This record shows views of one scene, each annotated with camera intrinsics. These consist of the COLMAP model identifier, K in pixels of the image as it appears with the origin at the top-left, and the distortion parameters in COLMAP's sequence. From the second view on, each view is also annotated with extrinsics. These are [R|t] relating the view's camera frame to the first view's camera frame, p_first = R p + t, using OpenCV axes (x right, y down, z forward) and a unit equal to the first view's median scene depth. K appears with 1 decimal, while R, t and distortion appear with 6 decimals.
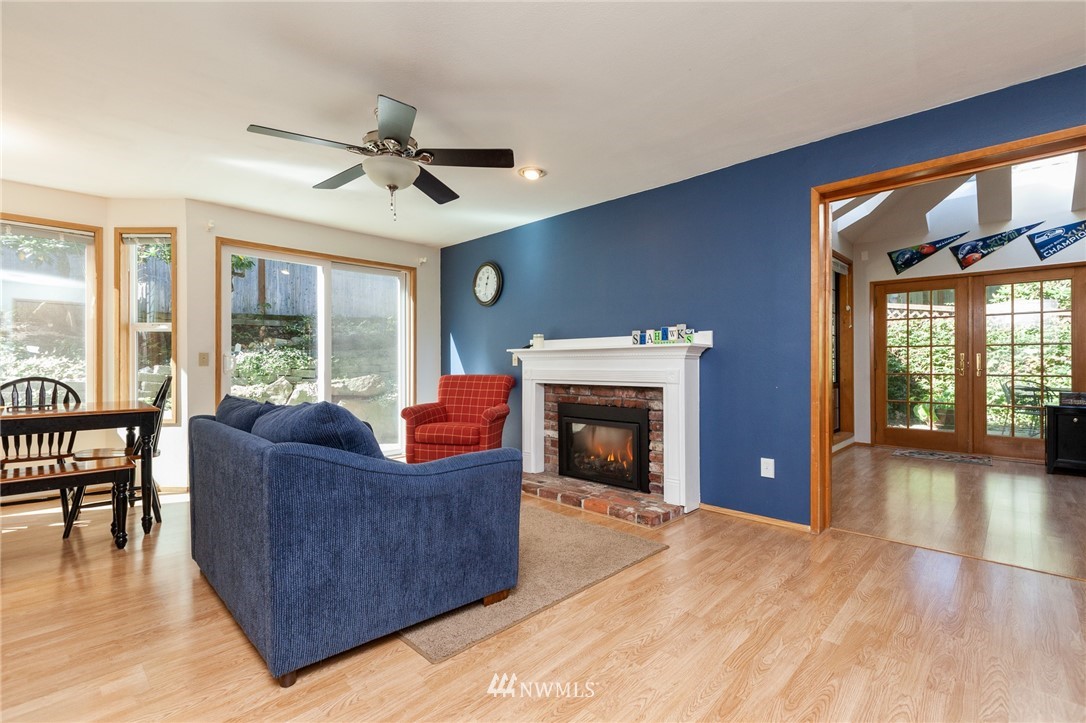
lens RADIAL K [[488.3, 0, 537.9], [0, 488.3, 364.8], [0, 0, 1]] dist [0.001617, -0.001737]
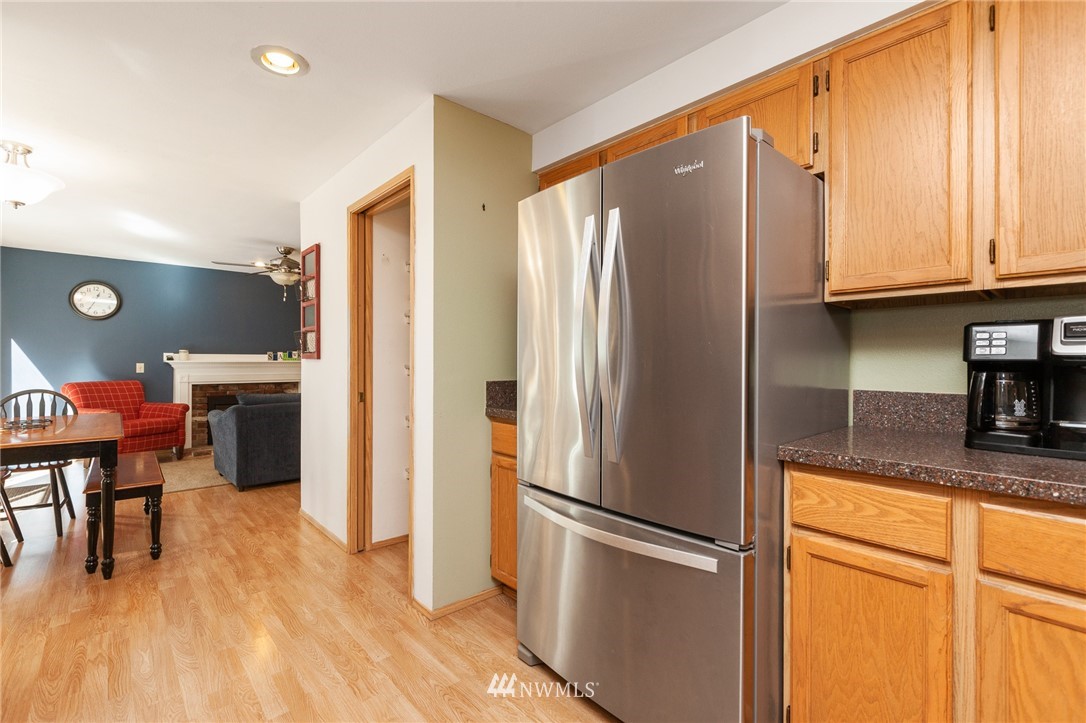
lens RADIAL K [[488.3, 0, 539.8], [0, 488.3, 357.4], [0, 0, 1]] dist [0.001617, -0.001737]
pose [[0.091551, 0.014733, 0.995691, -1.453574], [0.001203, 0.999888, -0.014905, -0.021383], [-0.995800, 0.002562, 0.091523, -0.151360]]
